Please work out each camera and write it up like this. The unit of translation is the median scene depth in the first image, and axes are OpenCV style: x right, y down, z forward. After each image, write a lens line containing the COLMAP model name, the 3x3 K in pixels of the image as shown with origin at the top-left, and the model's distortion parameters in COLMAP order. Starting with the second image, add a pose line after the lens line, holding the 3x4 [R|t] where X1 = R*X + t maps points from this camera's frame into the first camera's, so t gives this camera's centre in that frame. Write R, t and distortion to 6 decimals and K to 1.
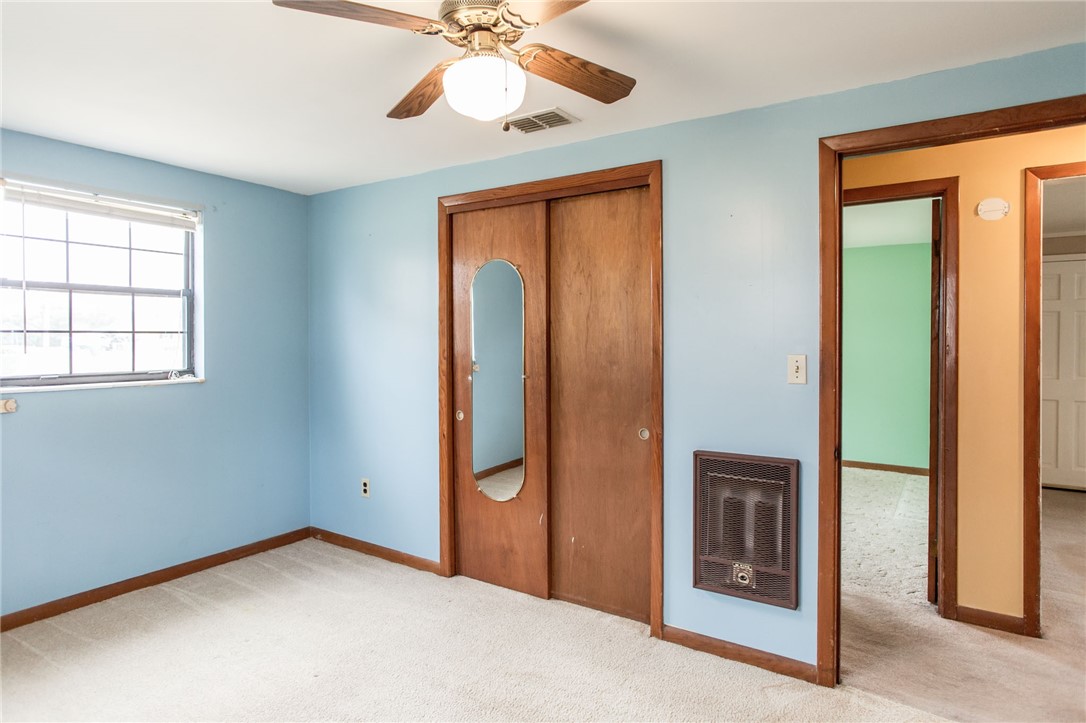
lens RADIAL K [[631.1, 0, 534.8], [0, 631.1, 340.4], [0, 0, 1]] dist [-0.000161, 0.000035]
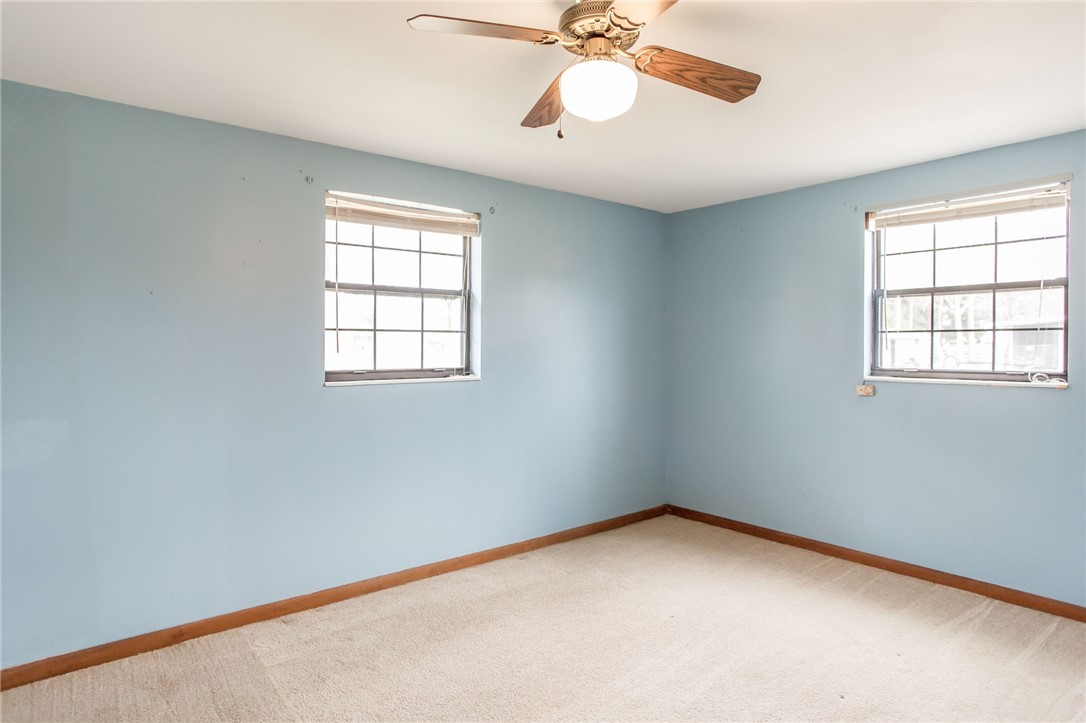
lens RADIAL K [[631.1, 0, 534.8], [0, 631.1, 340.4], [0, 0, 1]] dist [-0.000161, 0.000035]
pose [[-0.287185, -0.003356, -0.957869, 0.520511], [-0.000931, 0.999994, -0.003225, 0.007128], [0.957875, -0.000035, -0.287187, 0.645493]]
